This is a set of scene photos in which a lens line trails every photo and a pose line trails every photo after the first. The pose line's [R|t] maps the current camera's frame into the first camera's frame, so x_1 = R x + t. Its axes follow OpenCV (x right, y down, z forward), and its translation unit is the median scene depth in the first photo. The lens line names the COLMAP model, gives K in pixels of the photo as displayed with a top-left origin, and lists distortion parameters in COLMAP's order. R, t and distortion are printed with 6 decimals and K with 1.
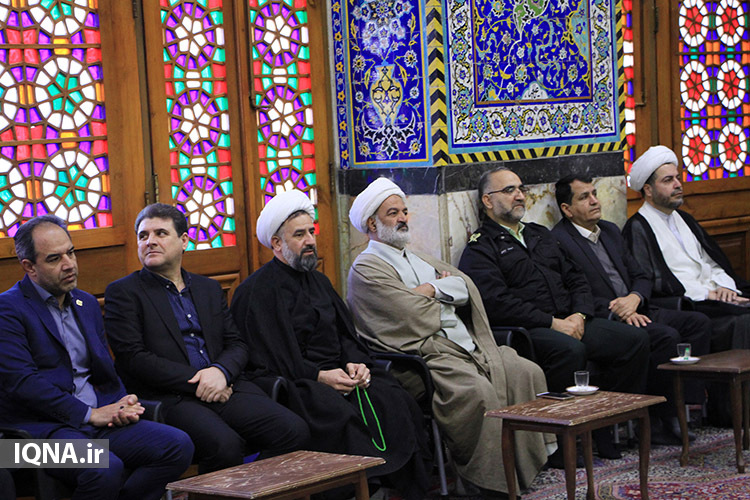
lens RADIAL K [[1461.9, 0, 375.0], [0, 1461.9, 250.0], [0, 0, 1]] dist [0.212749, 0.138665]
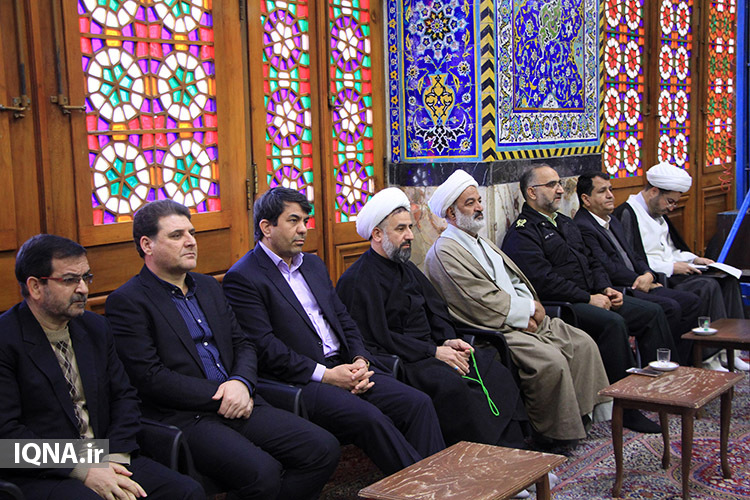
lens RADIAL K [[943.7, 0, 375.0], [0, 943.7, 250.0], [0, 0, 1]] dist [0.017841, 0.026628]
pose [[0.992157, 0.008993, 0.124672, -0.140961], [-0.012995, 0.999425, 0.031328, -0.009885], [-0.124319, -0.032702, 0.991703, 0.272648]]
